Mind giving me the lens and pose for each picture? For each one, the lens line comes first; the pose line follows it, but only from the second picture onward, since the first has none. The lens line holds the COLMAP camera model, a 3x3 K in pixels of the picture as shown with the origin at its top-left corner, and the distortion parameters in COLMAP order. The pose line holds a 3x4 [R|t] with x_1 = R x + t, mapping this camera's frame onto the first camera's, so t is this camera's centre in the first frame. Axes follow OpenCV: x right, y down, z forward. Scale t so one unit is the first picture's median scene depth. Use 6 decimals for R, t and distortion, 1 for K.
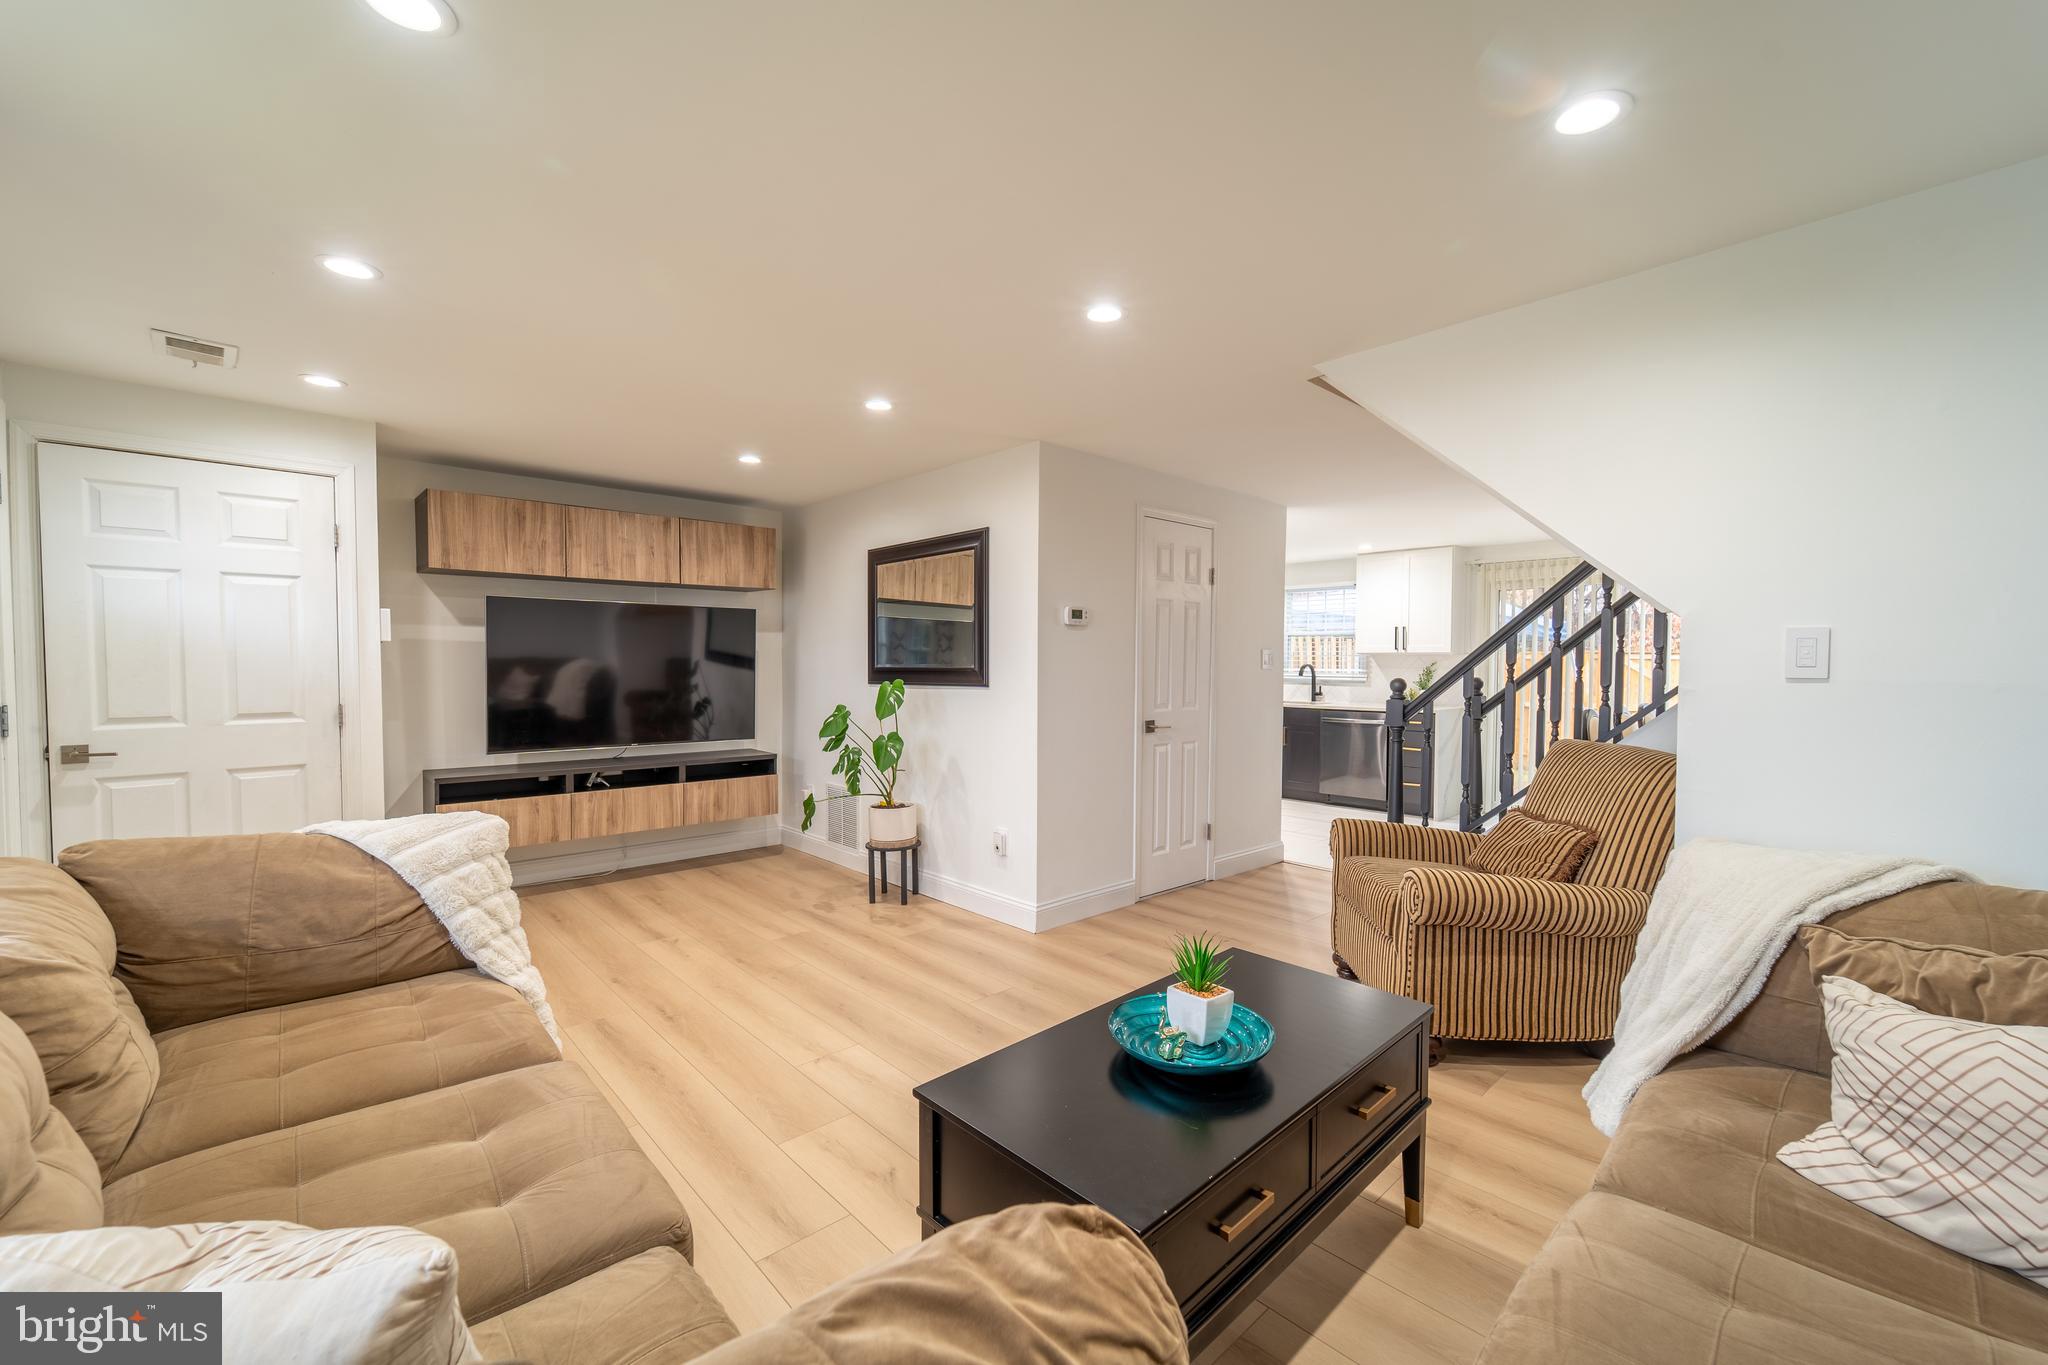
lens RADIAL K [[814.9, 0, 1025.4], [0, 814.9, 689.3], [0, 0, 1]] dist [-0.002415, -0.000468]
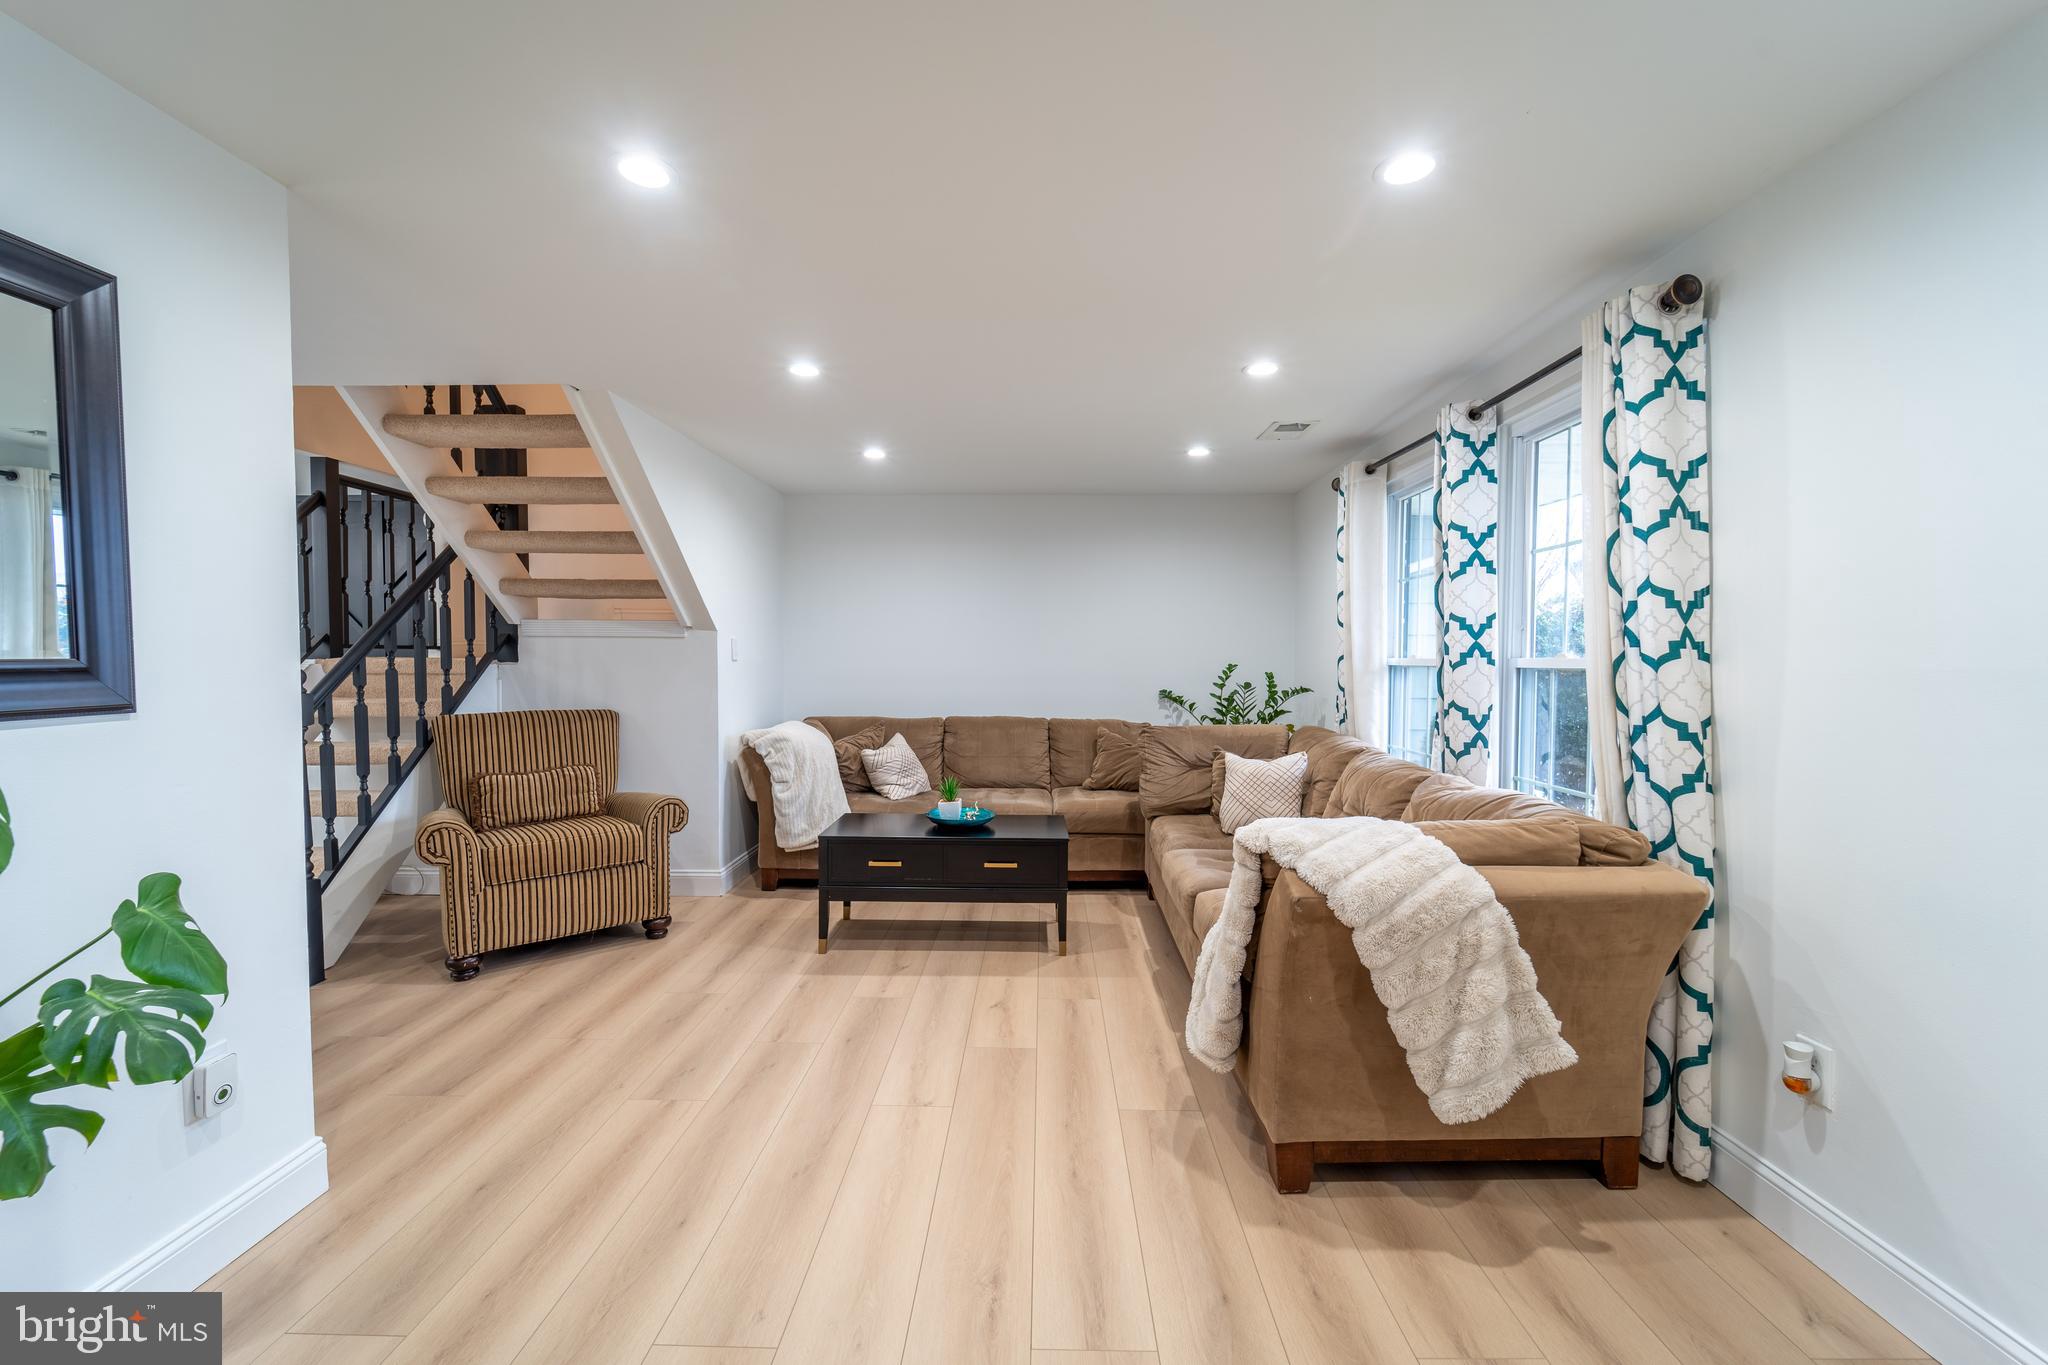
lens RADIAL K [[825.1, 0, 1025.4], [0, 825.1, 689.4], [0, 0, 1]] dist [-0.002029, -0.000590]
pose [[-0.717720, -0.034401, 0.695482, -0.572117], [0.015142, 0.997772, 0.064980, -0.030037], [-0.696167, 0.057169, -0.715600, 0.938887]]
